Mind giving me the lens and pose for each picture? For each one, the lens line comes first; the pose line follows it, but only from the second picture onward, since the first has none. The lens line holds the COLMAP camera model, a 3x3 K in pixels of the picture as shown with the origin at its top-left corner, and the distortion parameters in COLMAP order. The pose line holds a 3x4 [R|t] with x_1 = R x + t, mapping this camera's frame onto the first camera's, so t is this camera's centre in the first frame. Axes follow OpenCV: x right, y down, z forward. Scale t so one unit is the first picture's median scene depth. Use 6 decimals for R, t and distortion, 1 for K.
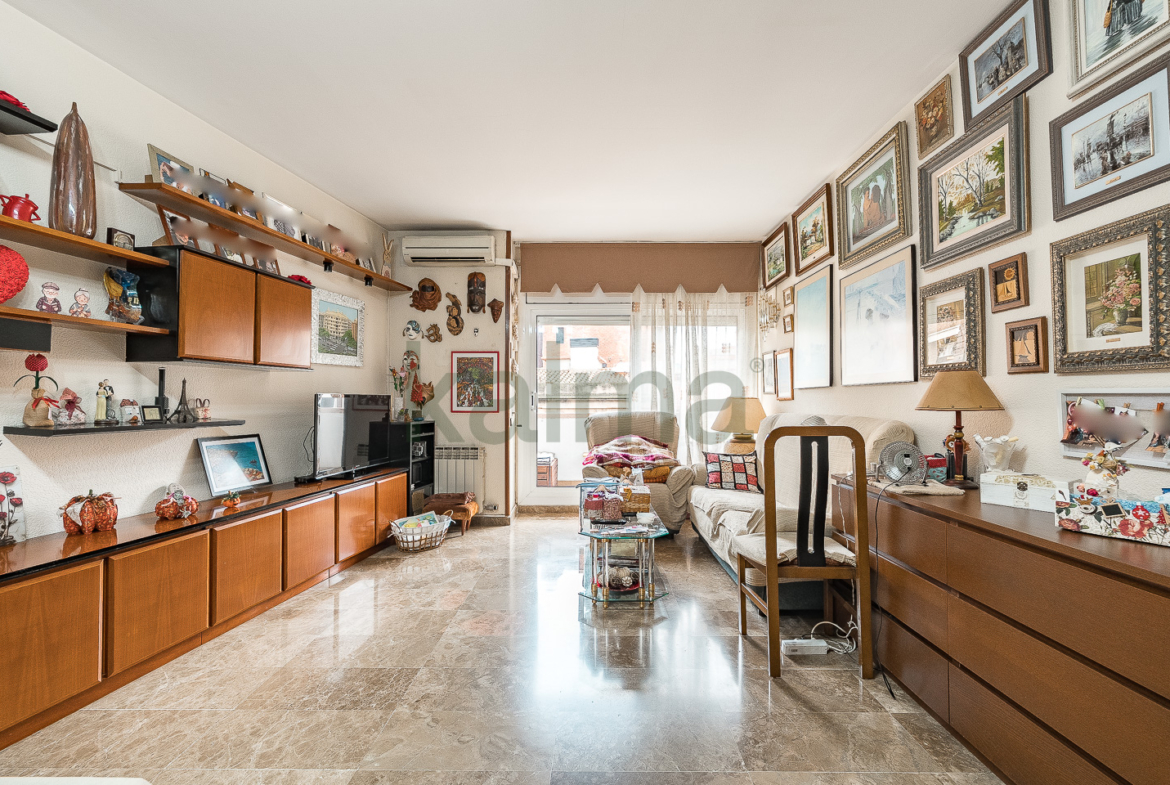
lens RADIAL K [[505.6, 0, 589.7], [0, 505.6, 386.7], [0, 0, 1]] dist [-0.000347, 0.000310]
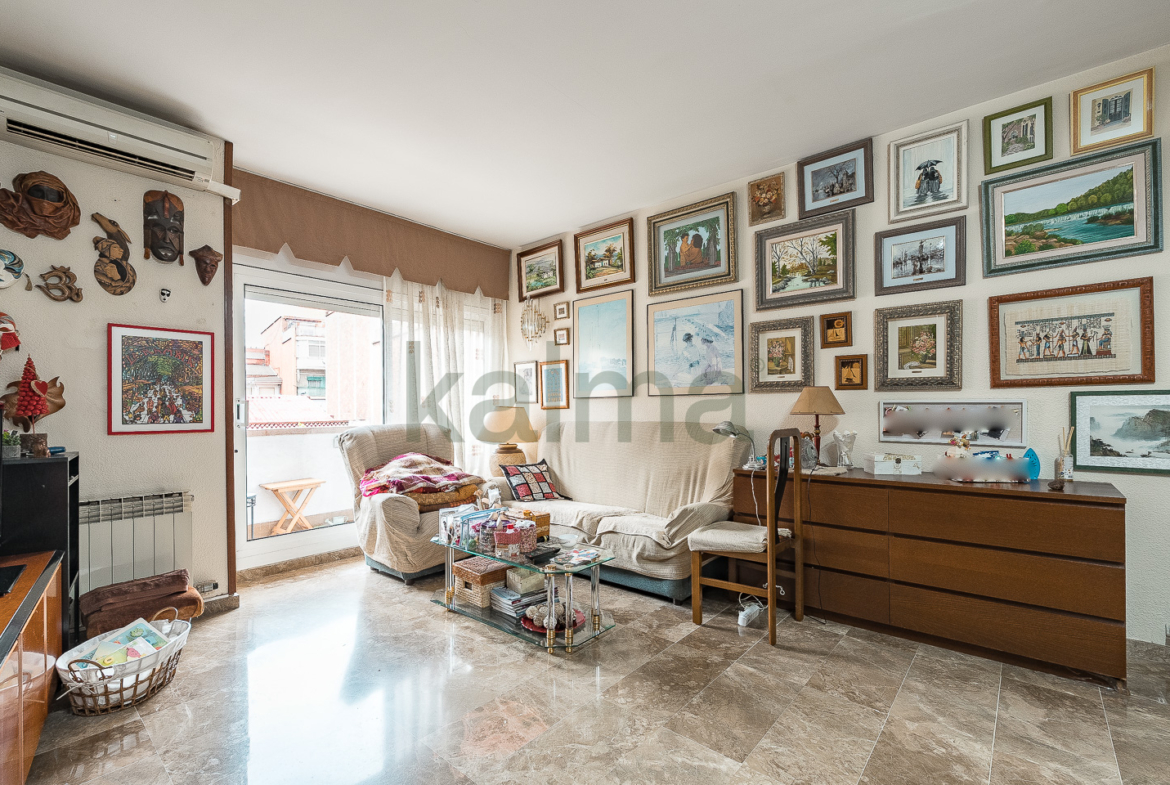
lens RADIAL K [[510.5, 0, 577.4], [0, 510.5, 404.2], [0, 0, 1]] dist [-0.000272, 0.000059]
pose [[0.652085, 0.001705, 0.758144, -0.665909], [-0.012865, 0.999878, 0.008817, 0.011351], [-0.758037, -0.015503, 0.652027, 0.471018]]
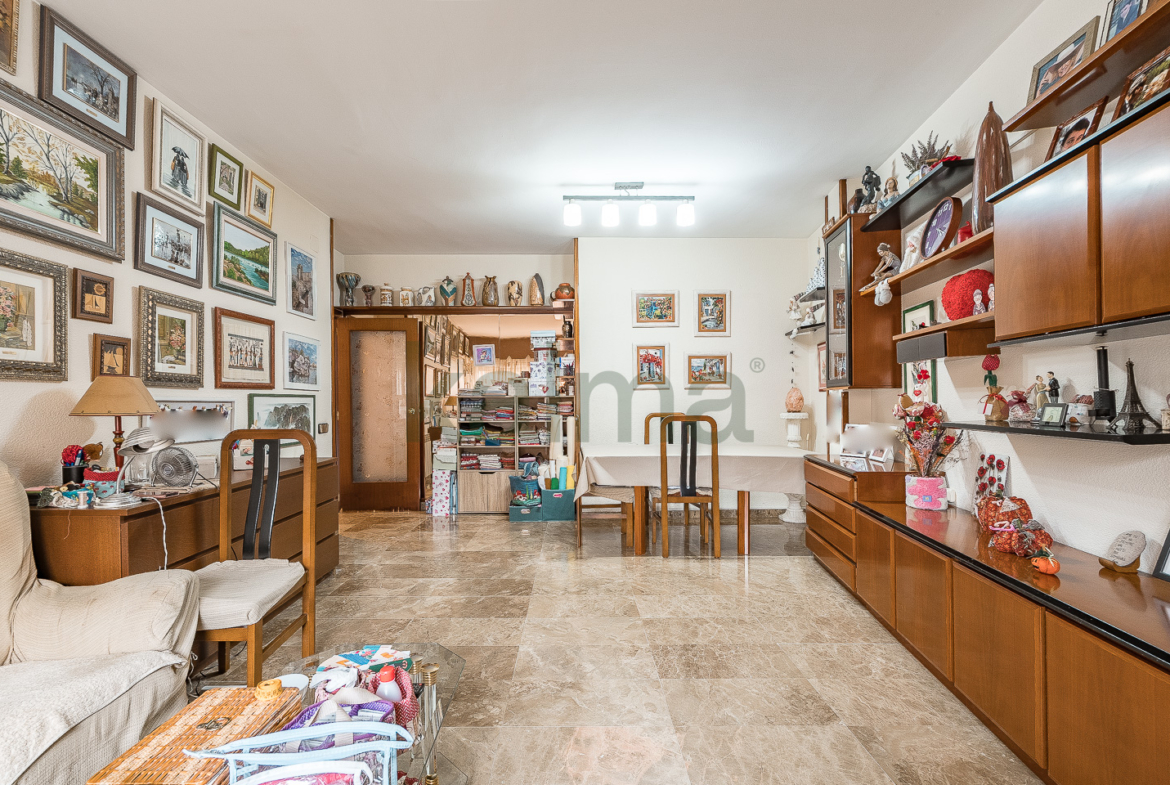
lens RADIAL K [[510.5, 0, 577.4], [0, 510.5, 404.2], [0, 0, 1]] dist [-0.000272, 0.000059]
pose [[-0.999924, 0.010206, -0.006878, -0.148377], [0.010343, 0.999742, -0.020227, 0.044632], [0.006670, -0.020296, -0.999772, 1.666441]]
